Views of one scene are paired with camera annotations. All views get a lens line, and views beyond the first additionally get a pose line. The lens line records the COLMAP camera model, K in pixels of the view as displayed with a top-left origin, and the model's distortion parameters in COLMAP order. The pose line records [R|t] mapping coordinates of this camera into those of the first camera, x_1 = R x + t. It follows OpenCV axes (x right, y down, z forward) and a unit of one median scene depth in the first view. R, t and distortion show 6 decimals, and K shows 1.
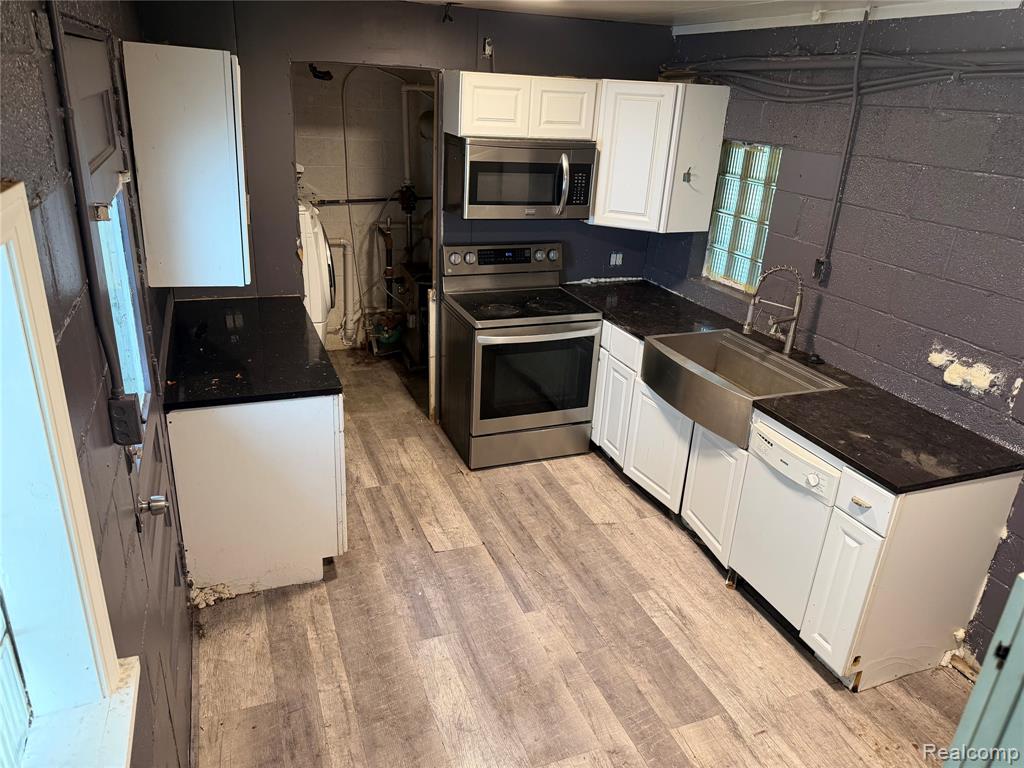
lens RADIAL K [[710.1, 0, 512.0], [0, 710.1, 384.0], [0, 0, 1]] dist [0.044635, -0.000273]
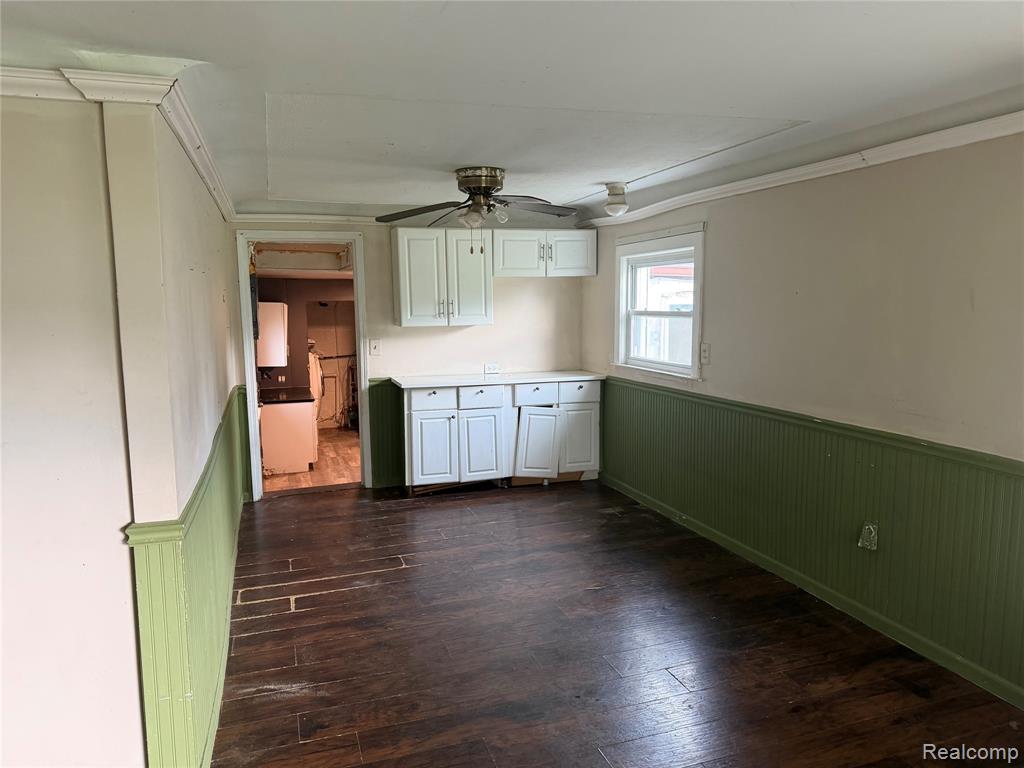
lens RADIAL K [[709.1, 0, 512.0], [0, 709.1, 384.0], [0, 0, 1]] dist [0.001031, 0.000117]
pose [[0.995904, -0.065100, -0.062743, 0.540796], [0.045640, 0.961016, -0.272699, 0.547012], [0.078049, 0.268719, 0.960051, -1.267680]]
